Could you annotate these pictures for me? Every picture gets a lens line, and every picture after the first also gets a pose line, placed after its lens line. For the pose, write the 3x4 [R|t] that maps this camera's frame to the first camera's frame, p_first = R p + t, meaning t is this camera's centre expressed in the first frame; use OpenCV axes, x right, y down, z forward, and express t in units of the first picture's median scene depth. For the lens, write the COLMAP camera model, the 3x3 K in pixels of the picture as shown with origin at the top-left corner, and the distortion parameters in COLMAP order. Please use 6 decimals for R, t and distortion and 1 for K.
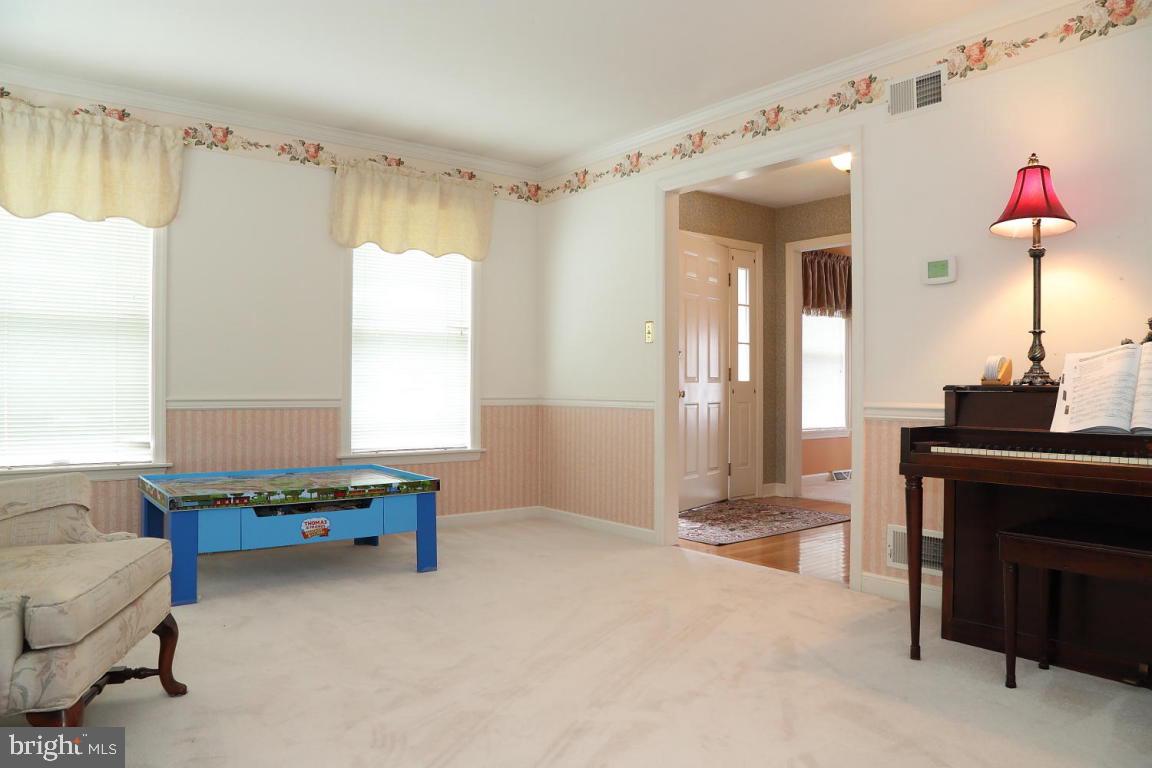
lens RADIAL K [[823.8, 0, 576.0], [0, 823.8, 384.0], [0, 0, 1]] dist [0.033696, -0.000896]
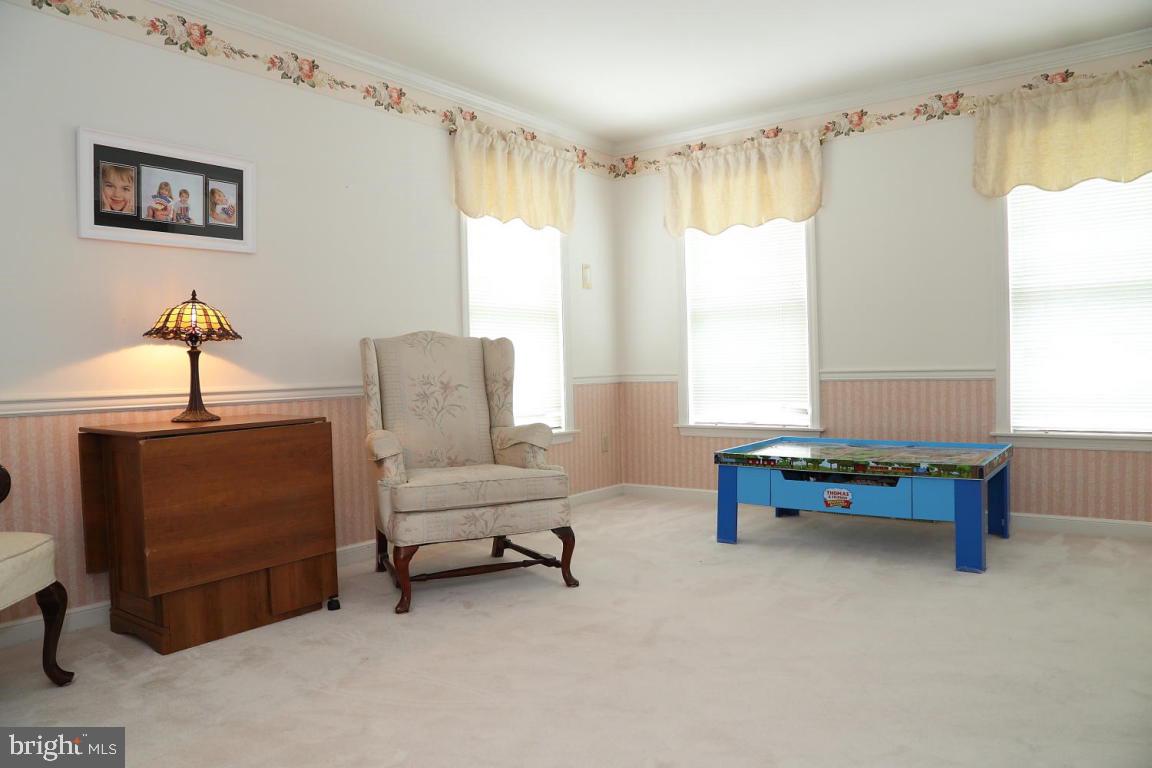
lens RADIAL K [[859.4, 0, 576.0], [0, 859.4, 384.0], [0, 0, 1]] dist [0.000511, 0.002703]
pose [[0.327621, 0.009560, -0.944761, 0.529518], [0.028581, 0.999391, 0.020024, 0.003005], [0.944377, -0.033563, 0.327148, 0.326315]]
